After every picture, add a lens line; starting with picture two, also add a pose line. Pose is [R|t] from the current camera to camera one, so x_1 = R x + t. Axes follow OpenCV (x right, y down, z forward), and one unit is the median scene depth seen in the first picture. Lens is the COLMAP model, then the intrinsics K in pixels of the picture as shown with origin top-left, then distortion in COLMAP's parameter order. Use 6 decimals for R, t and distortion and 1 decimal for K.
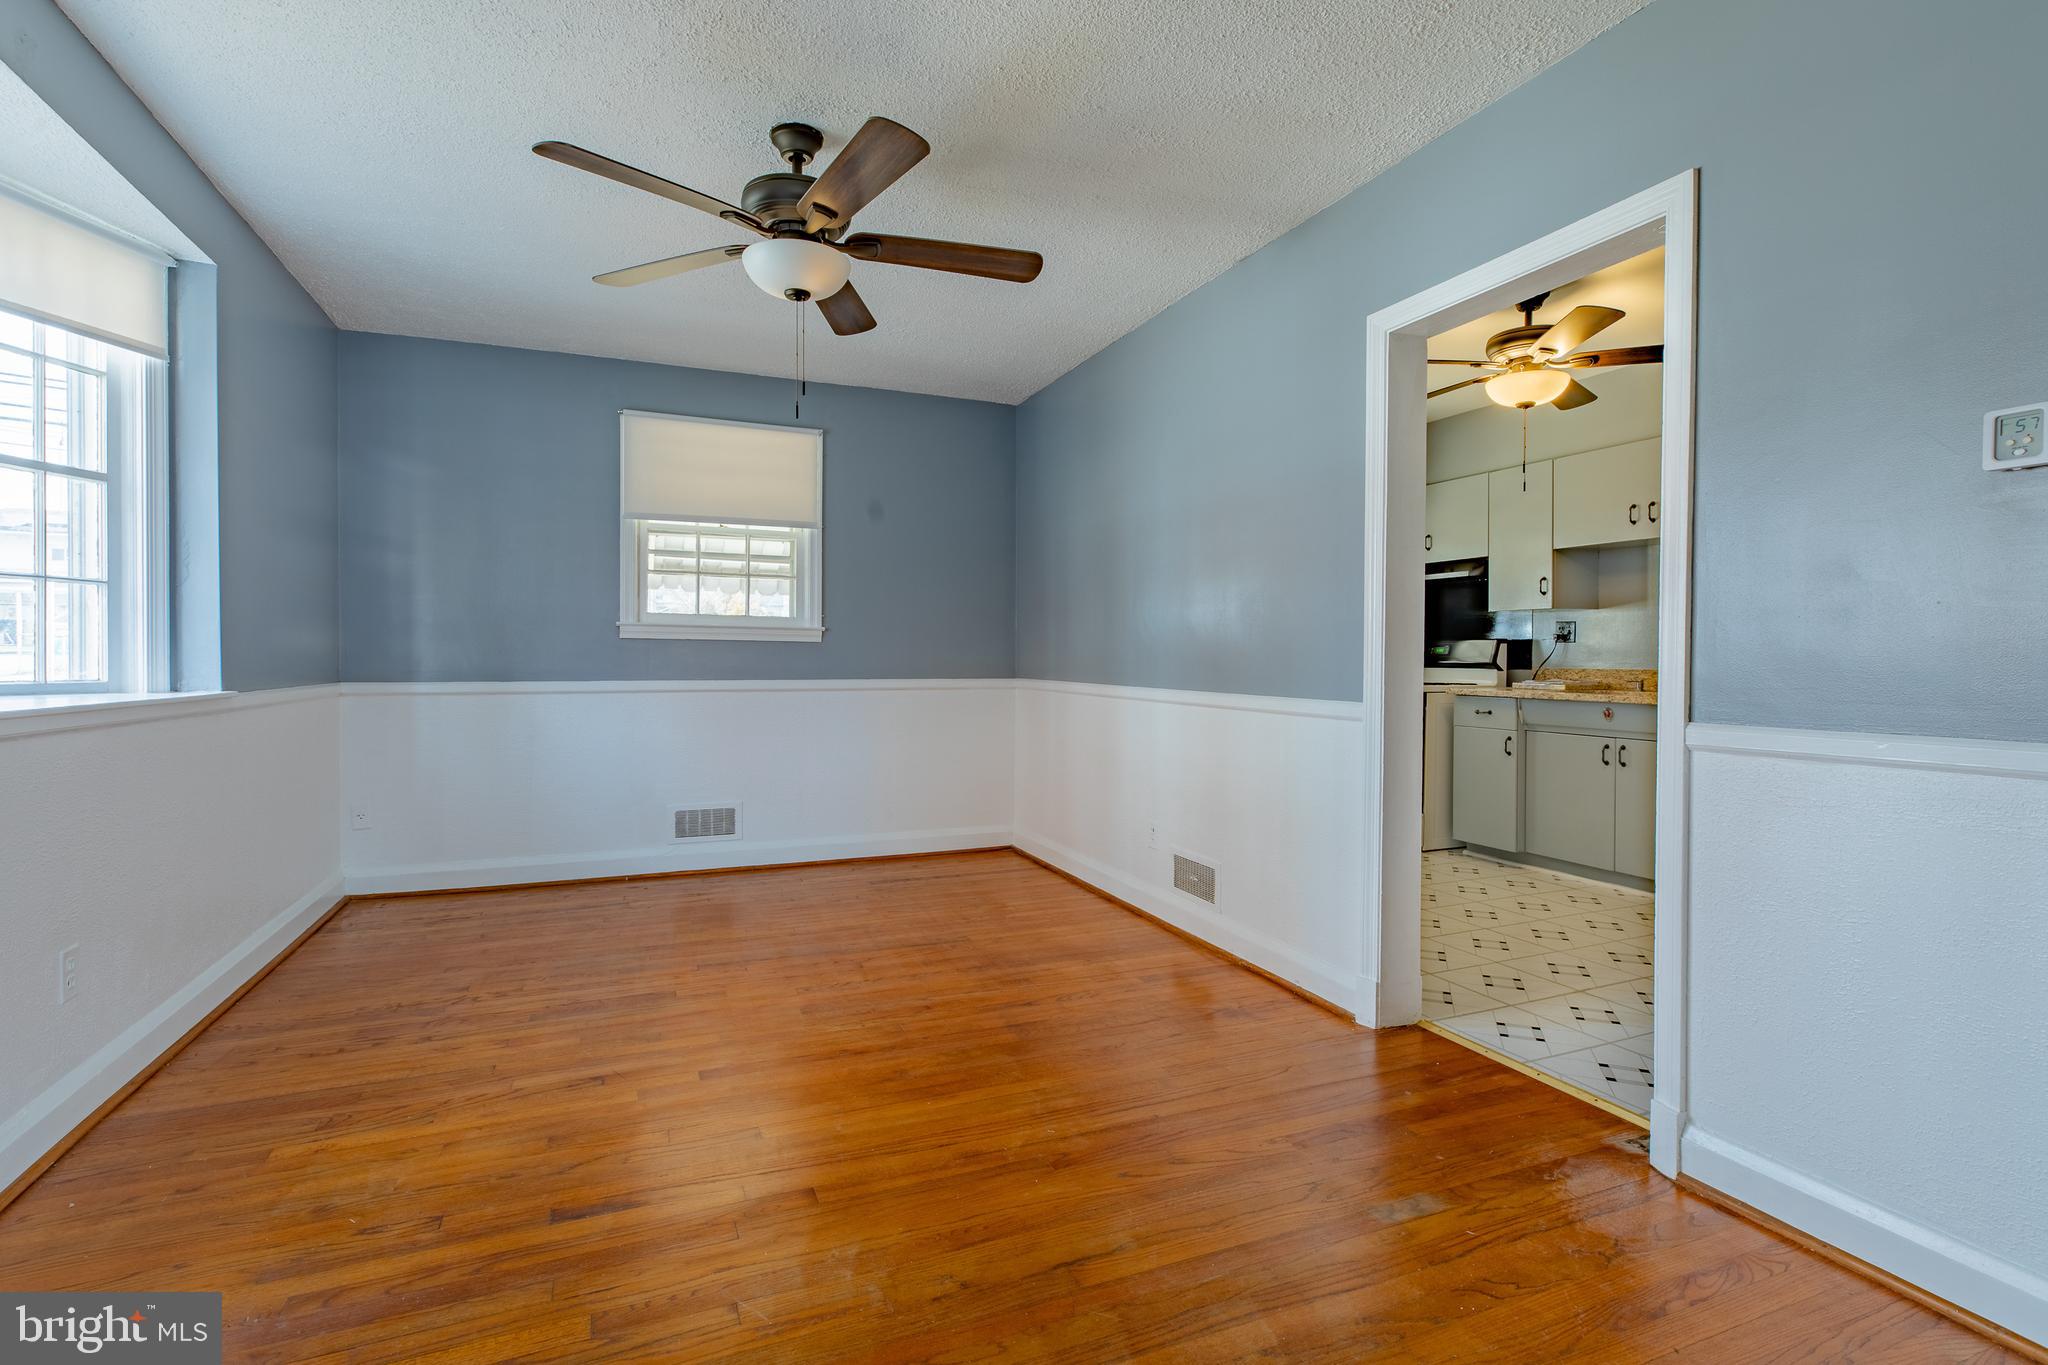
lens RADIAL K [[956.9, 0, 1027.1], [0, 956.9, 674.7], [0, 0, 1]] dist [-0.000759, -0.000443]
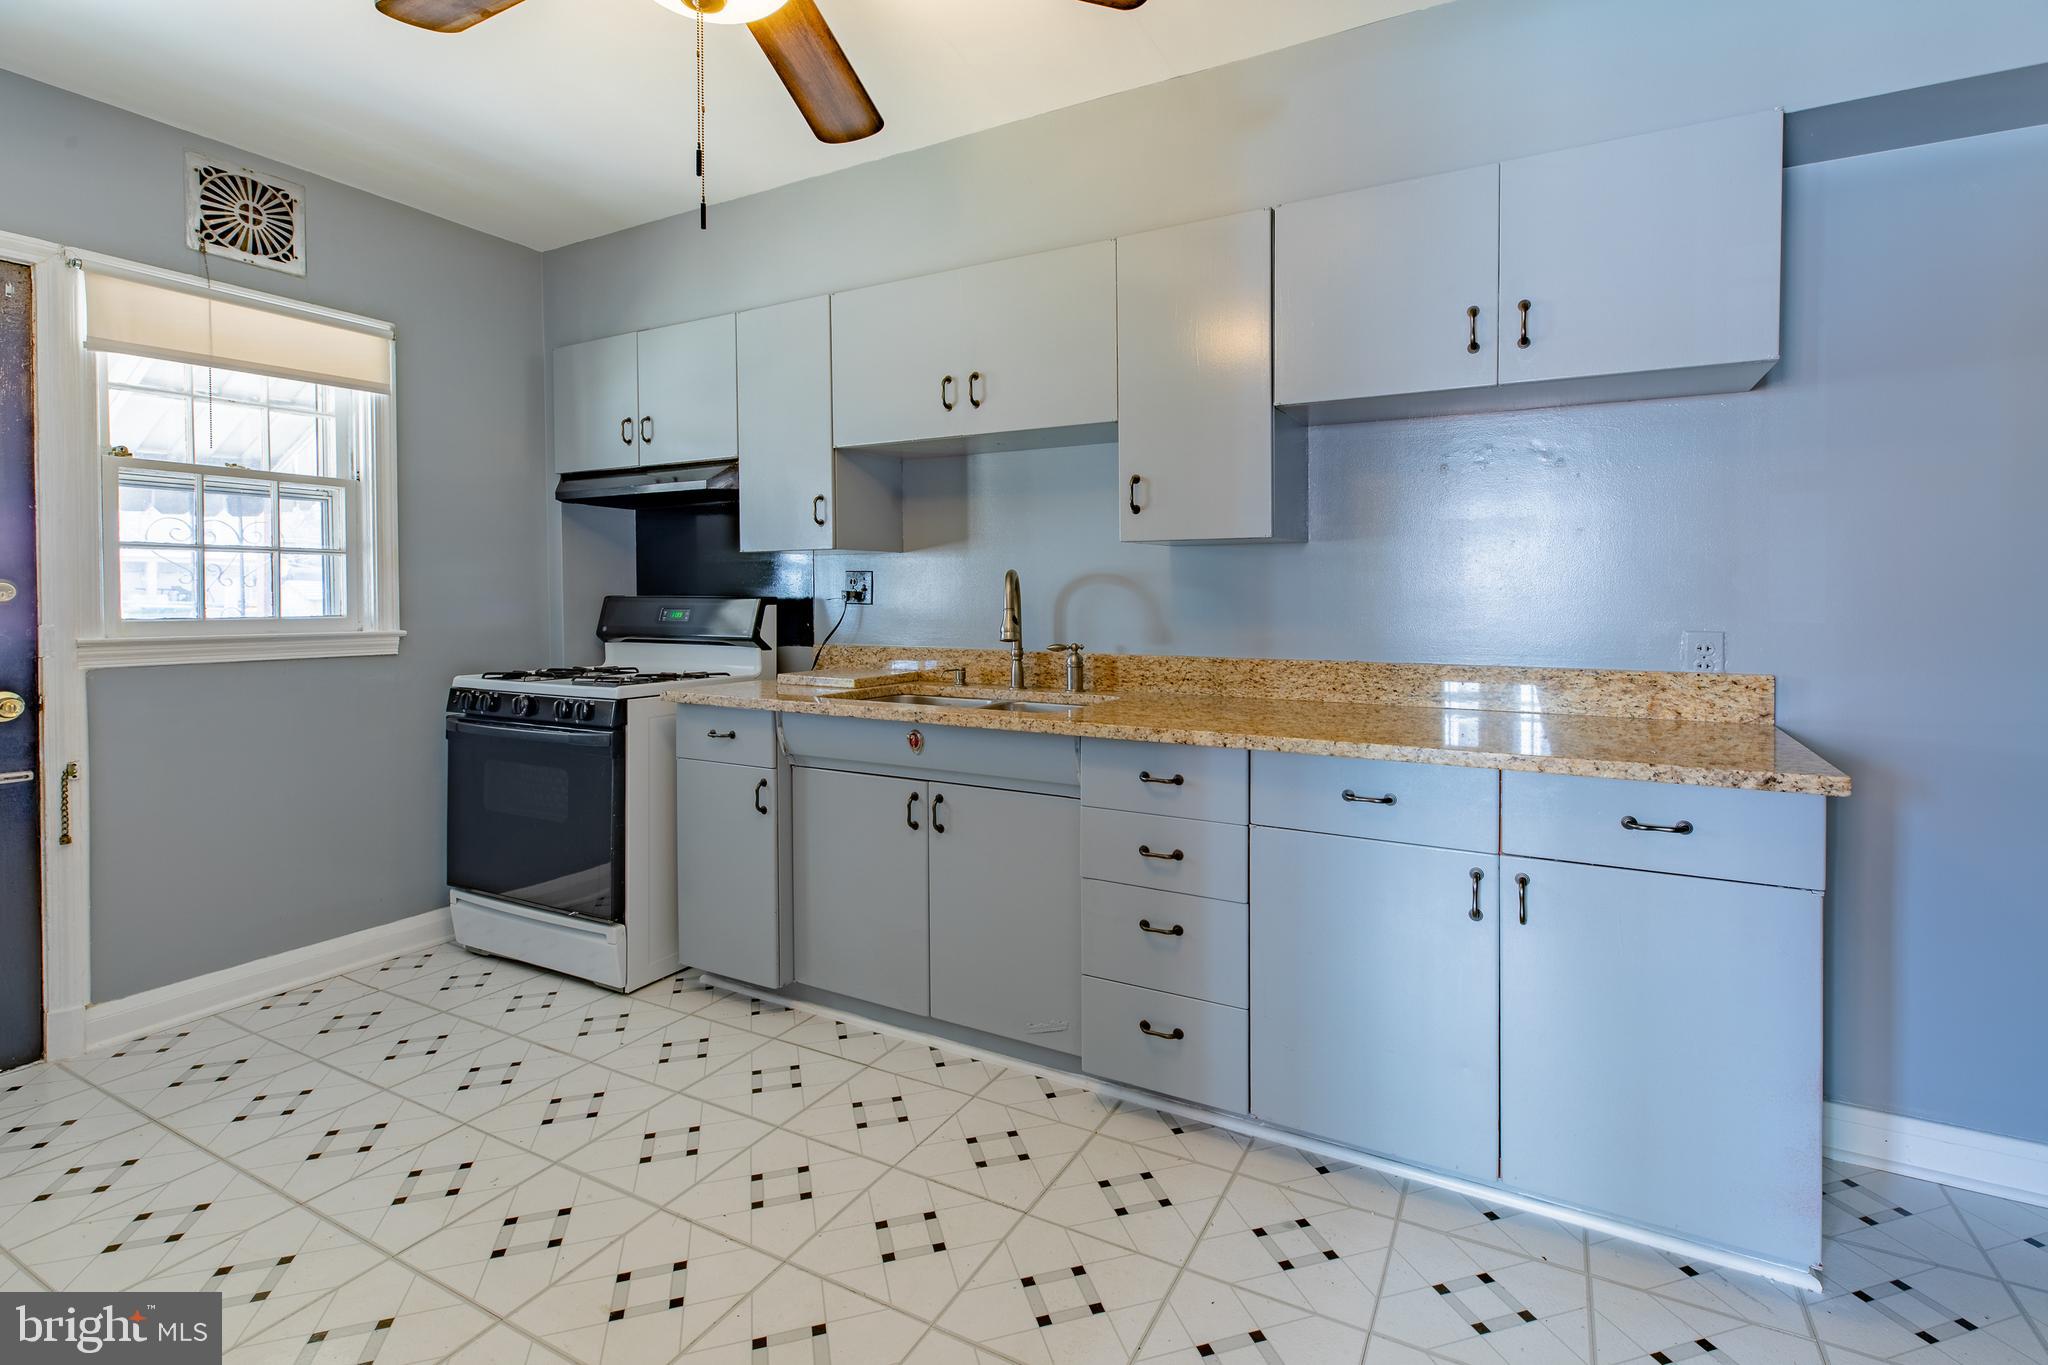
lens RADIAL K [[956.9, 0, 1027.1], [0, 956.9, 674.7], [0, 0, 1]] dist [-0.000759, -0.000443]
pose [[0.796275, -0.047044, 0.603103, 0.282145], [0.009864, 0.997849, 0.064811, -0.028594], [-0.604854, -0.045658, 0.795026, 0.451076]]
